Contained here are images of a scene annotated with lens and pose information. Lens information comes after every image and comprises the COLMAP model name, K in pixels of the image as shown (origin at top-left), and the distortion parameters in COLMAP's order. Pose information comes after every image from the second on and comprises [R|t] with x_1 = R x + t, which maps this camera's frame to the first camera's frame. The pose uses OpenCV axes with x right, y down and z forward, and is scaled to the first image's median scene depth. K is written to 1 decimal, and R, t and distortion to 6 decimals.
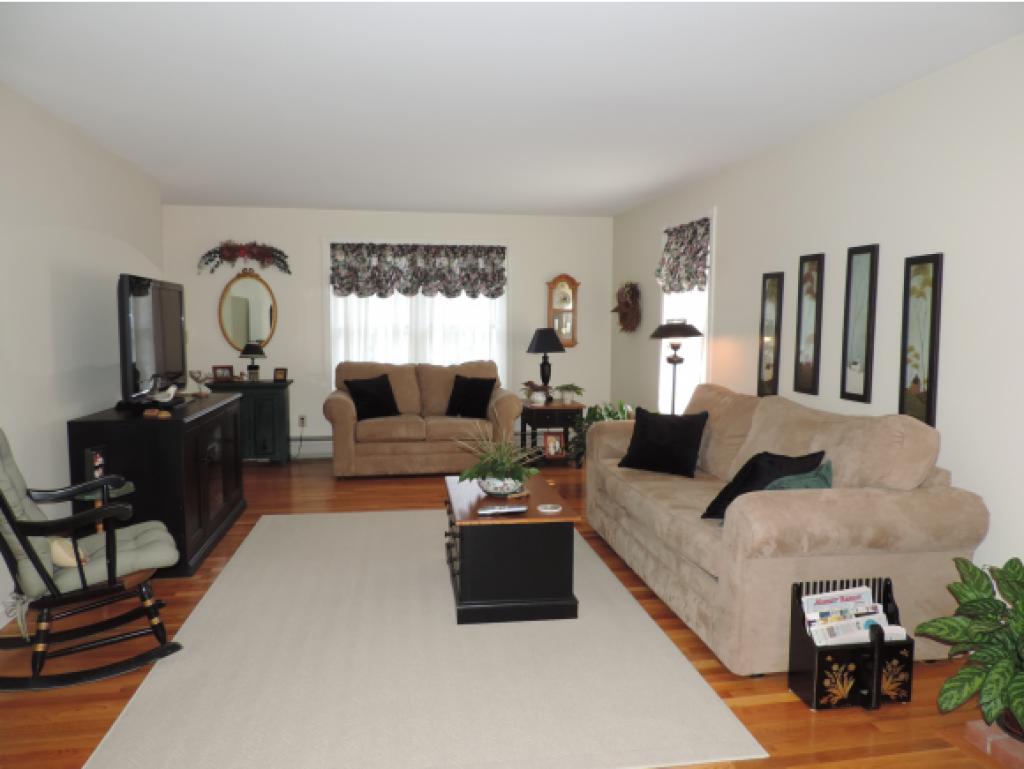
lens RADIAL K [[727.5, 0, 514.0], [0, 727.5, 385.5], [0, 0, 1]] dist [-0.007441, -0.026362]
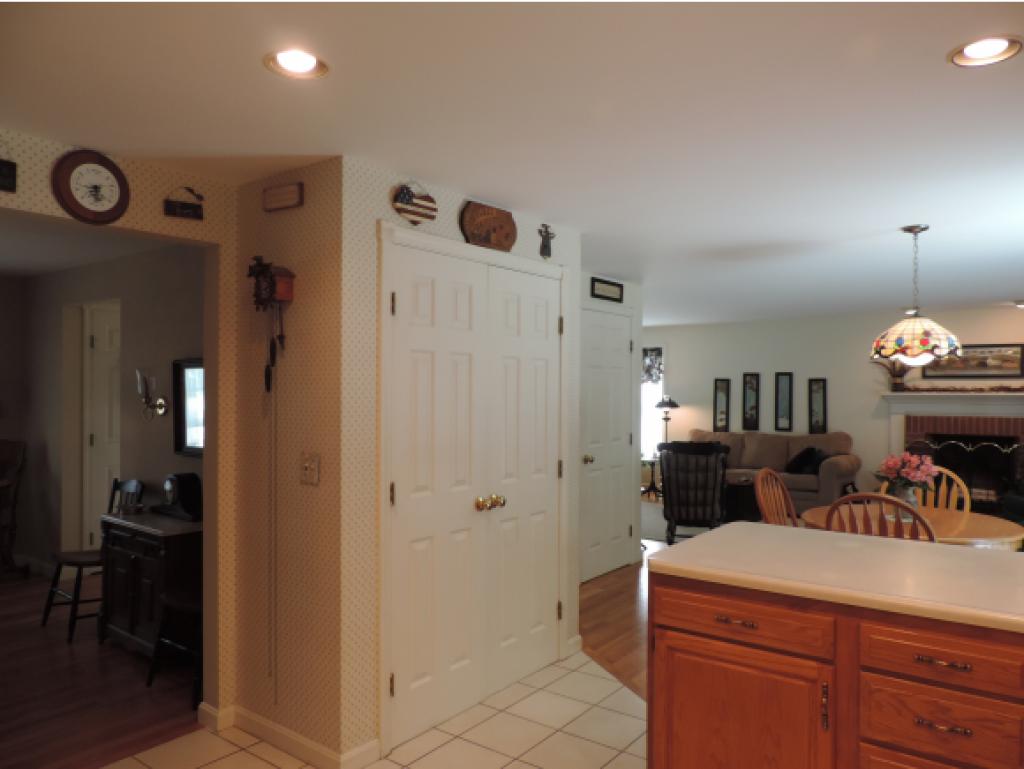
lens RADIAL K [[731.0, 0, 515.2], [0, 731.0, 385.0], [0, 0, 1]] dist [-0.021222, 0.005077]
pose [[0.729203, -0.000963, 0.684297, -1.388611], [0.060761, 0.996140, -0.063347, -0.024816], [-0.681595, 0.087772, 0.726446, -0.180725]]
